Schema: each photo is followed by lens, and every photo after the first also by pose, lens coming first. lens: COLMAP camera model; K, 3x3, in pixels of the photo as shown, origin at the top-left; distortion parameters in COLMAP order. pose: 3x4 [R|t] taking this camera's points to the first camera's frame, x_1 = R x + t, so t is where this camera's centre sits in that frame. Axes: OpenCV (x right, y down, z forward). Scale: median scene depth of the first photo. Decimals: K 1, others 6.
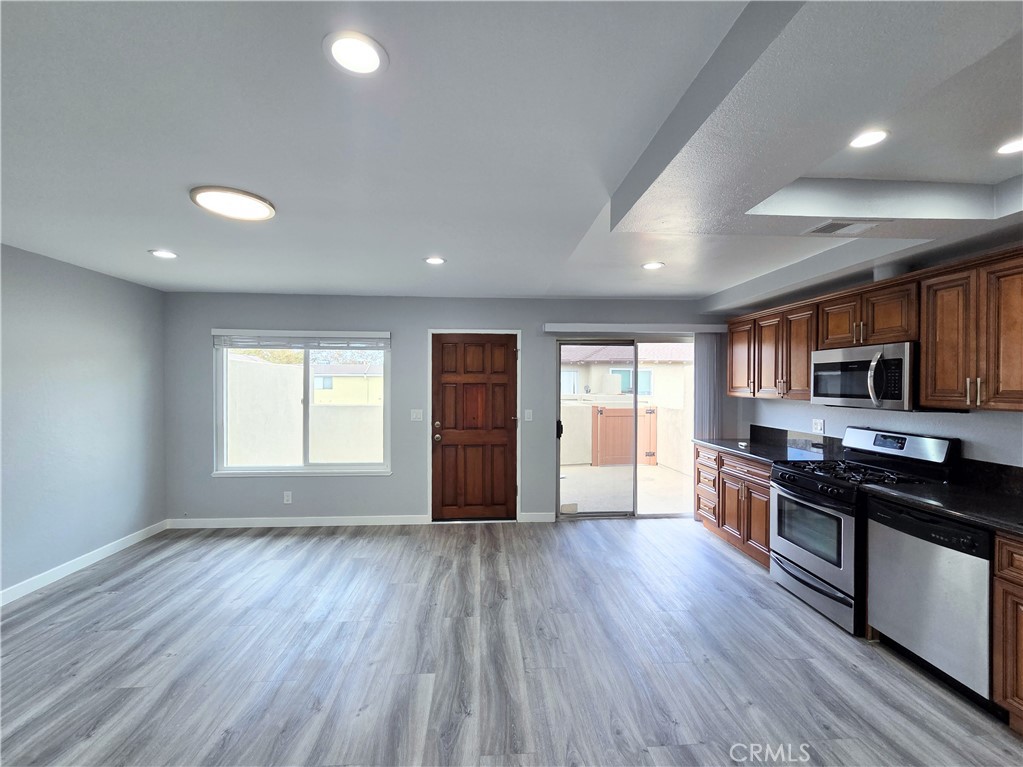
lens RADIAL K [[431.1, 0, 507.8], [0, 431.1, 386.6], [0, 0, 1]] dist [0.003186, 0.000317]
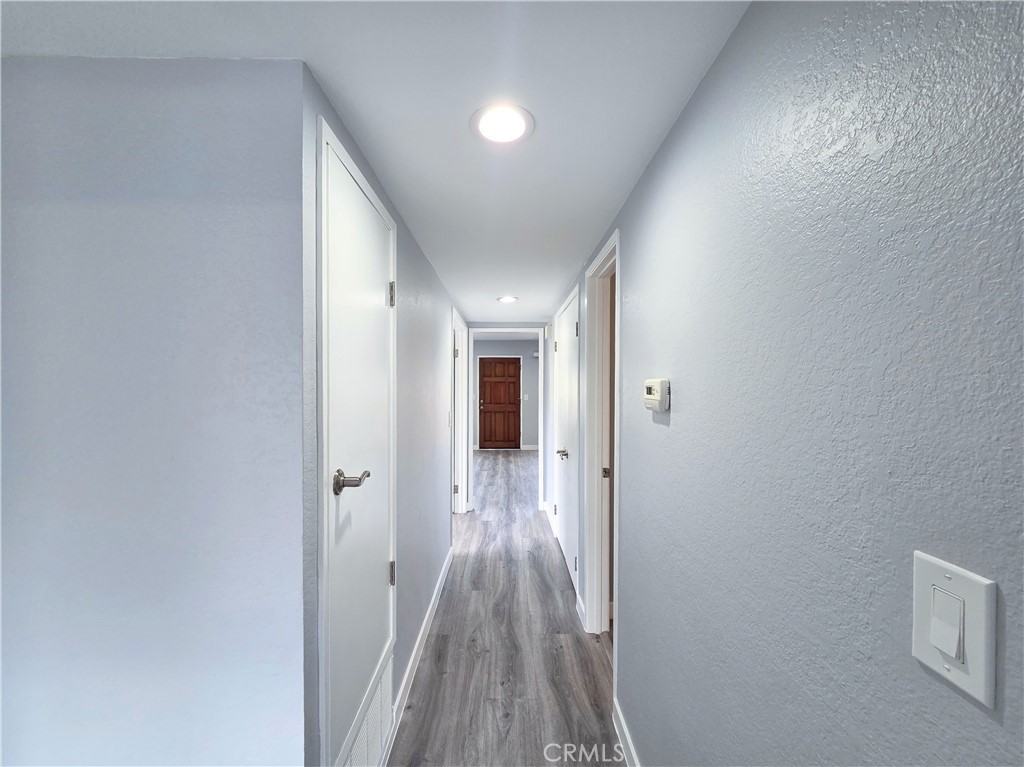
lens RADIAL K [[420.5, 0, 508.0], [0, 420.5, 385.9], [0, 0, 1]] dist [0.002670, 0.001343]
pose [[0.998194, -0.000935, -0.060060, 0.088618], [0.000176, 0.999920, -0.012631, 0.040545], [0.060067, 0.012598, 0.998115, -1.072070]]
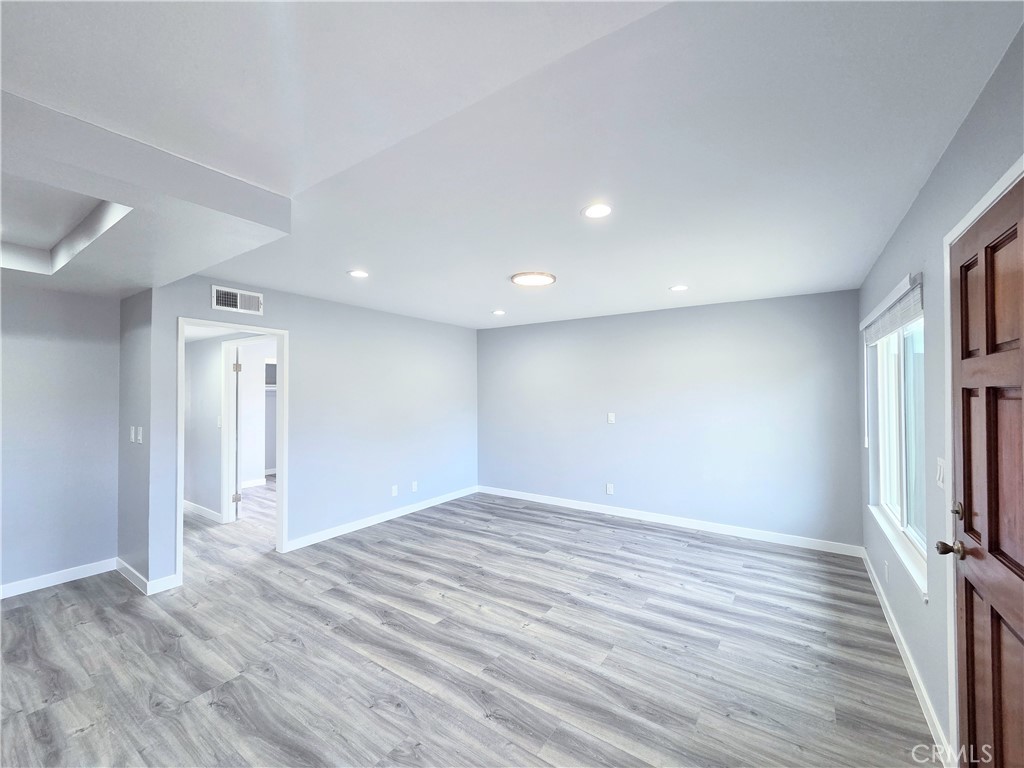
lens RADIAL K [[420.5, 0, 508.0], [0, 420.5, 386.4], [0, 0, 1]] dist [0.002670, 0.001343]
pose [[-0.623706, -0.013270, -0.781547, 0.338135], [-0.007330, 0.999911, -0.011128, -0.003042], [0.781625, -0.001212, -0.623747, 0.993161]]
